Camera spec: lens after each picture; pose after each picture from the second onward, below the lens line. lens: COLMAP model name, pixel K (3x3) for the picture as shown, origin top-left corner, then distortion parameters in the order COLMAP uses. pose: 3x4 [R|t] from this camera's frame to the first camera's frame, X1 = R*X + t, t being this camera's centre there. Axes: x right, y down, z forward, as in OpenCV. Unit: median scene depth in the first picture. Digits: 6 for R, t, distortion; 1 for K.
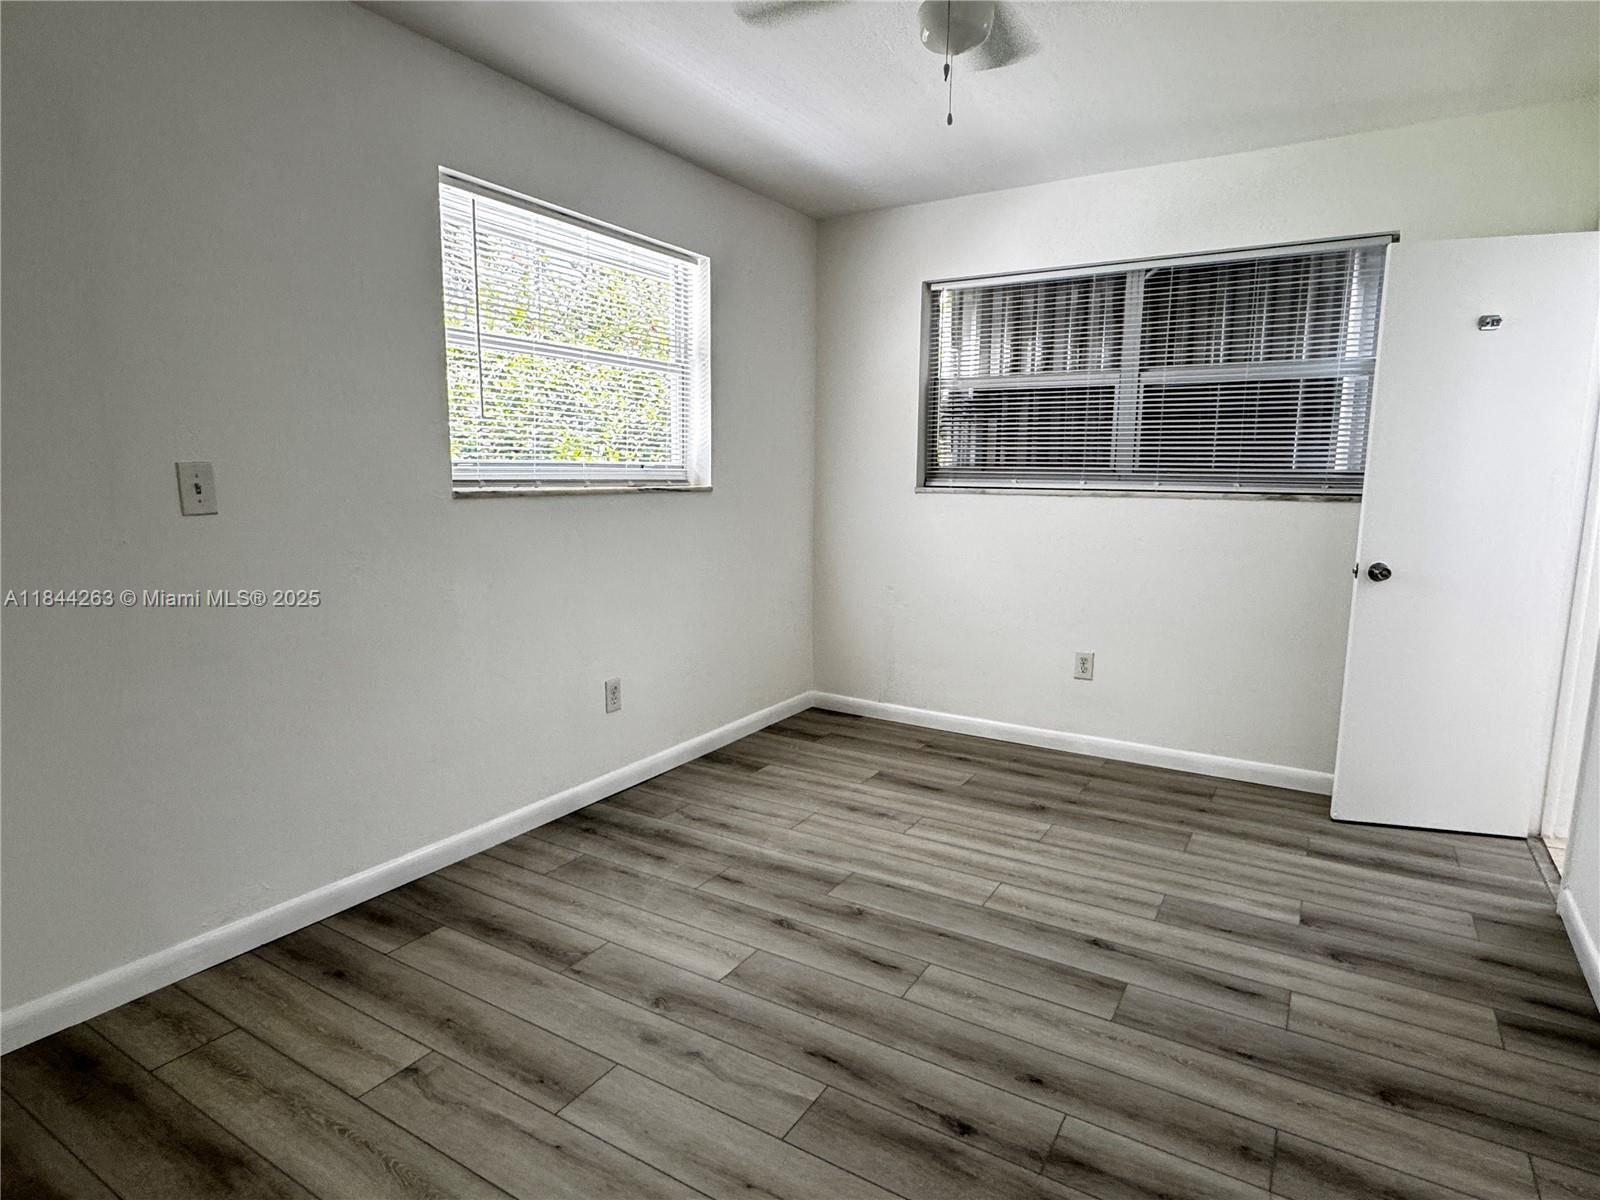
lens RADIAL K [[898.5, 0, 790.4], [0, 898.5, 587.8], [0, 0, 1]] dist [-0.003577, 0.000166]
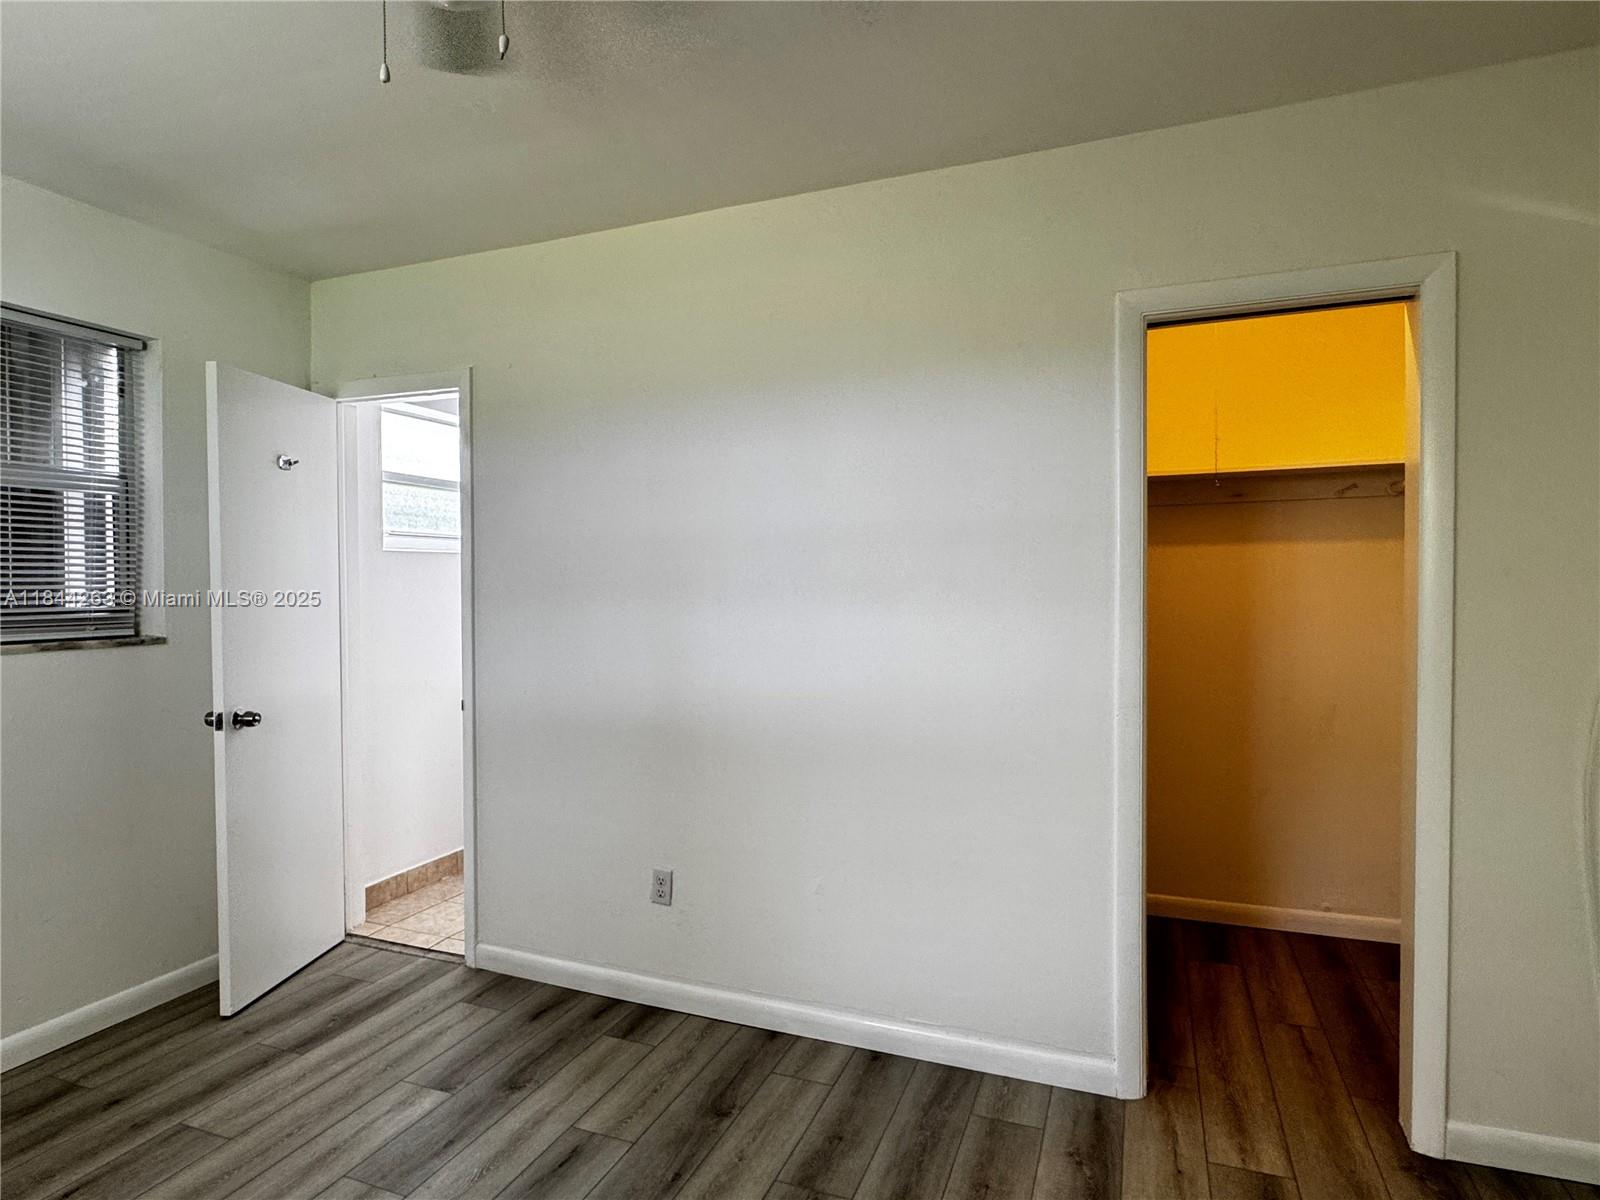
lens RADIAL K [[898.5, 0, 792.6], [0, 898.5, 596.5], [0, 0, 1]] dist [-0.003577, 0.000166]
pose [[-0.168438, -0.021344, 0.985481, -0.354212], [0.137766, 0.989443, 0.044977, -0.113357], [-0.976037, 0.143342, -0.163719, 0.651610]]
